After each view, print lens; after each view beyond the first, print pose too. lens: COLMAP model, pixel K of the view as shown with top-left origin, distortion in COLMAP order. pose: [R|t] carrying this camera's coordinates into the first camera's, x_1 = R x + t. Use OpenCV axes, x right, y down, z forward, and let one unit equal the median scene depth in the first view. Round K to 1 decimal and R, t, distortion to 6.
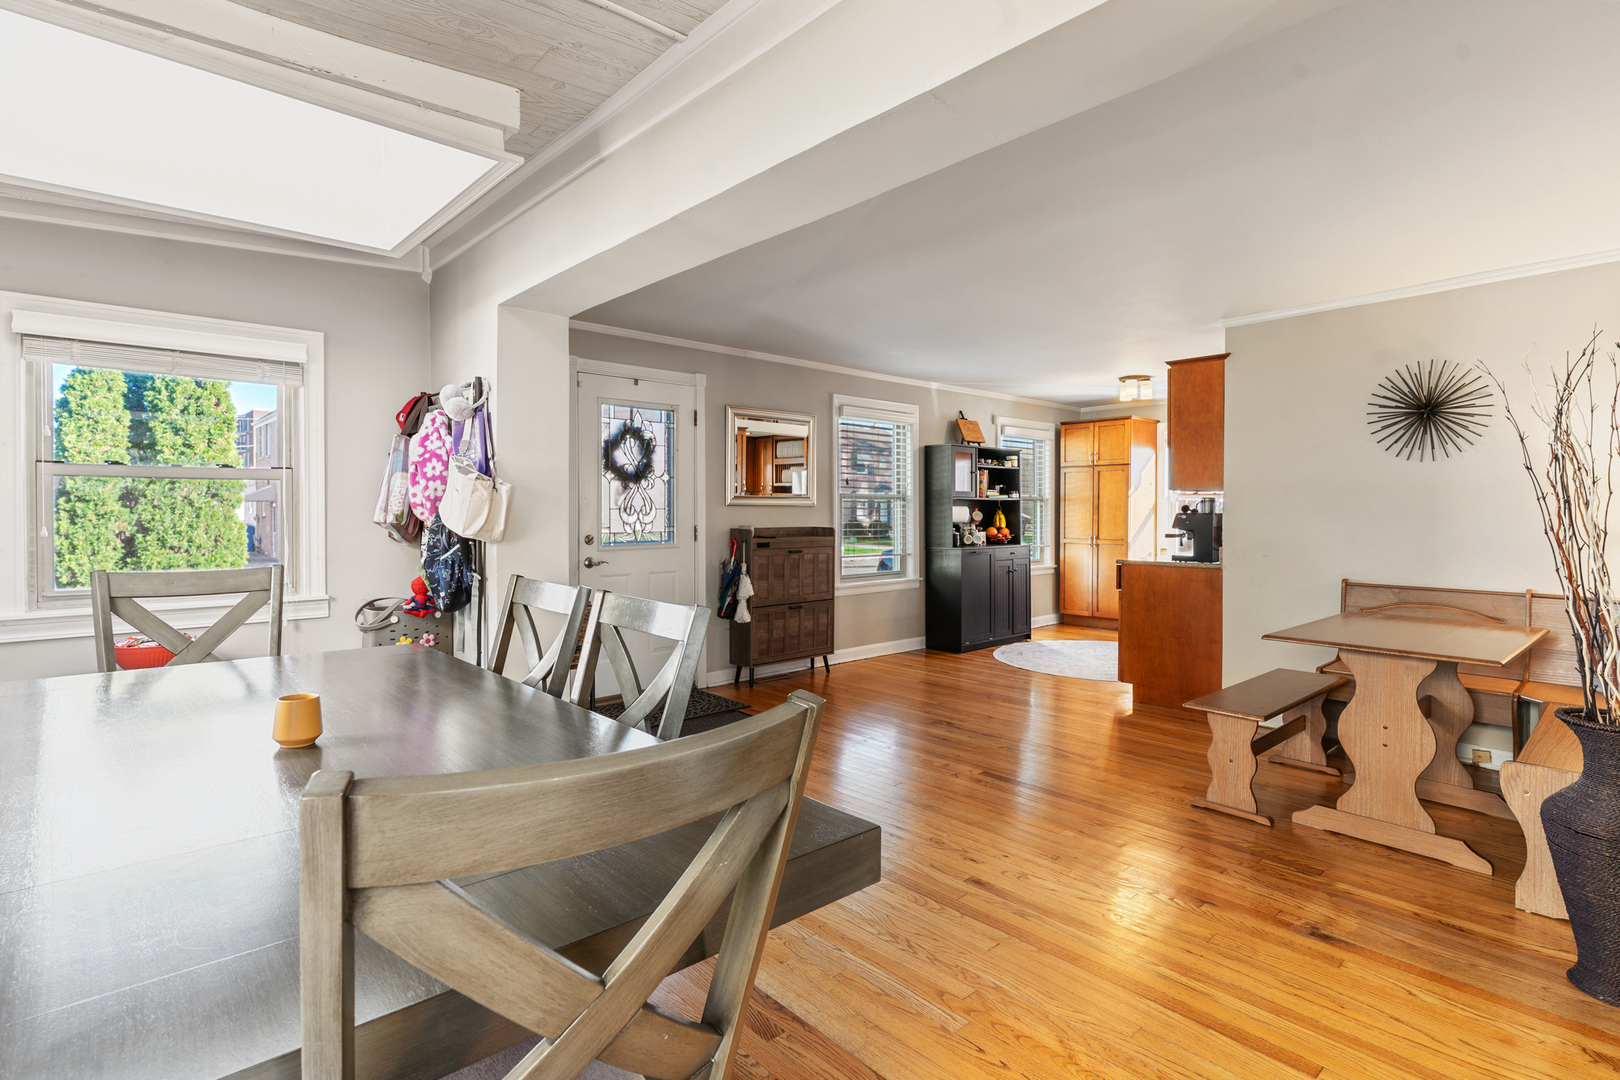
lens RADIAL K [[778.1, 0, 804.4], [0, 778.1, 521.3], [0, 0, 1]] dist [0.002831, 0.000031]
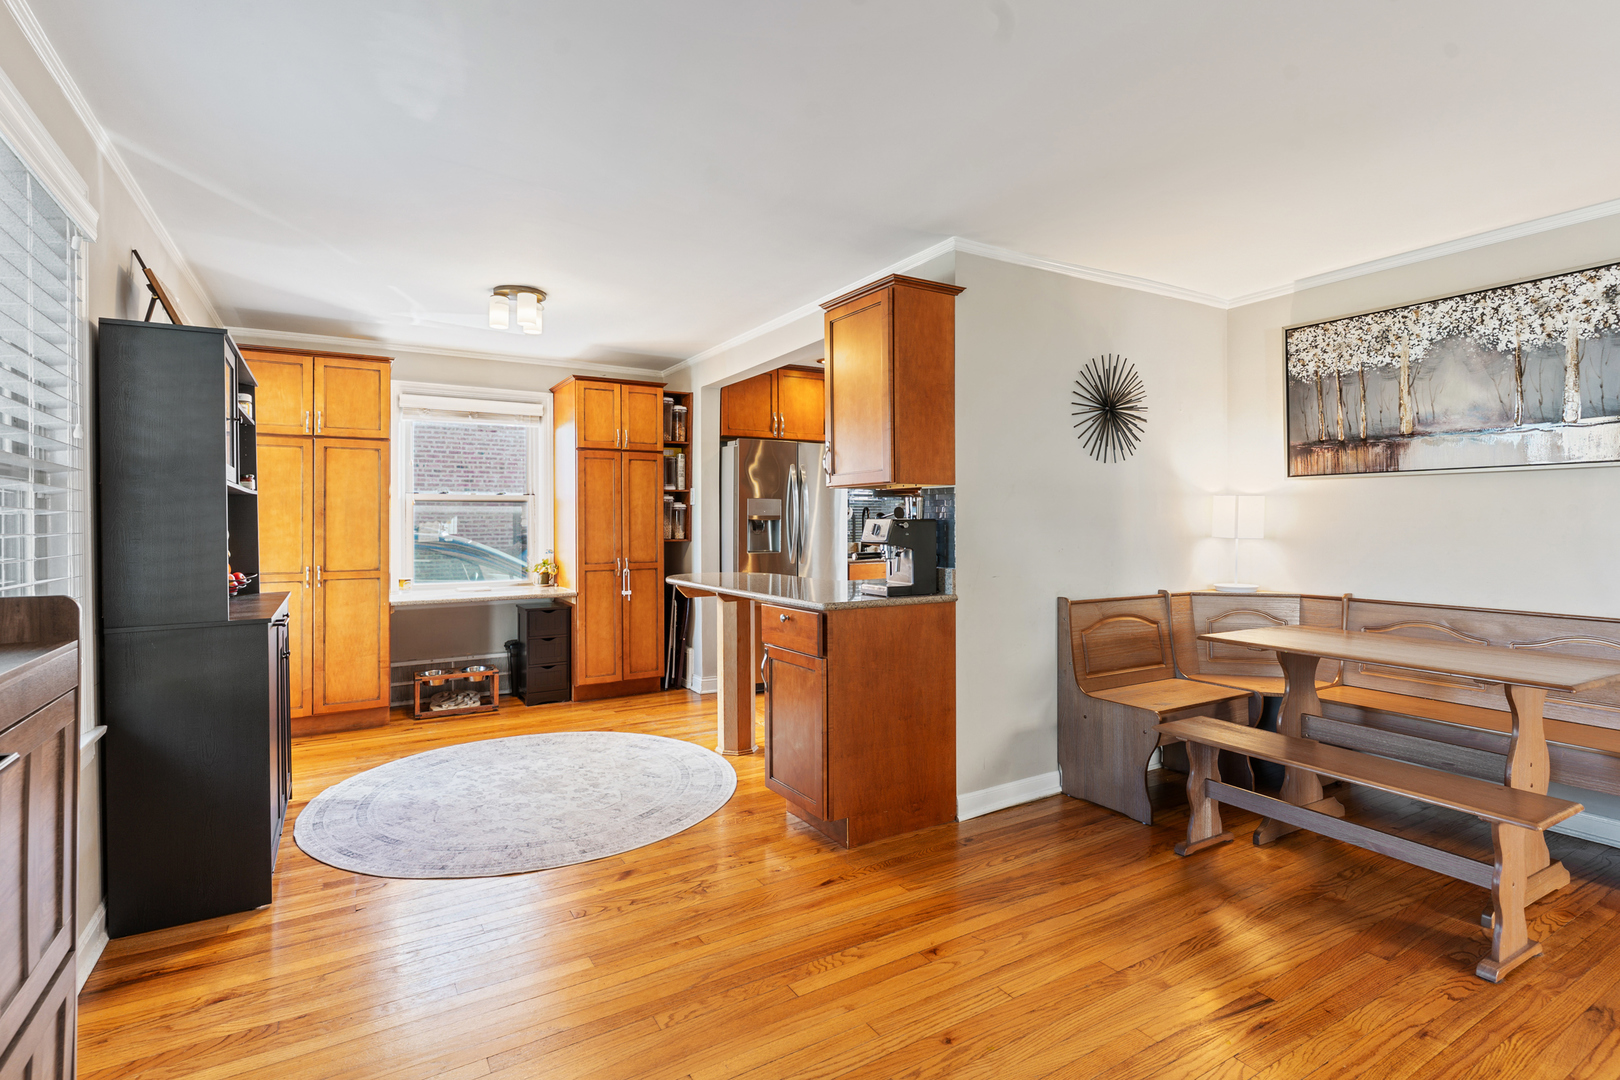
lens RADIAL K [[778.1, 0, 804.4], [0, 778.1, 521.3], [0, 0, 1]] dist [0.002831, 0.000031]
pose [[0.207559, -0.005363, 0.978208, -0.157507], [0.017155, 0.999851, 0.001841, -0.012219], [-0.978072, 0.016399, 0.207620, 0.970018]]
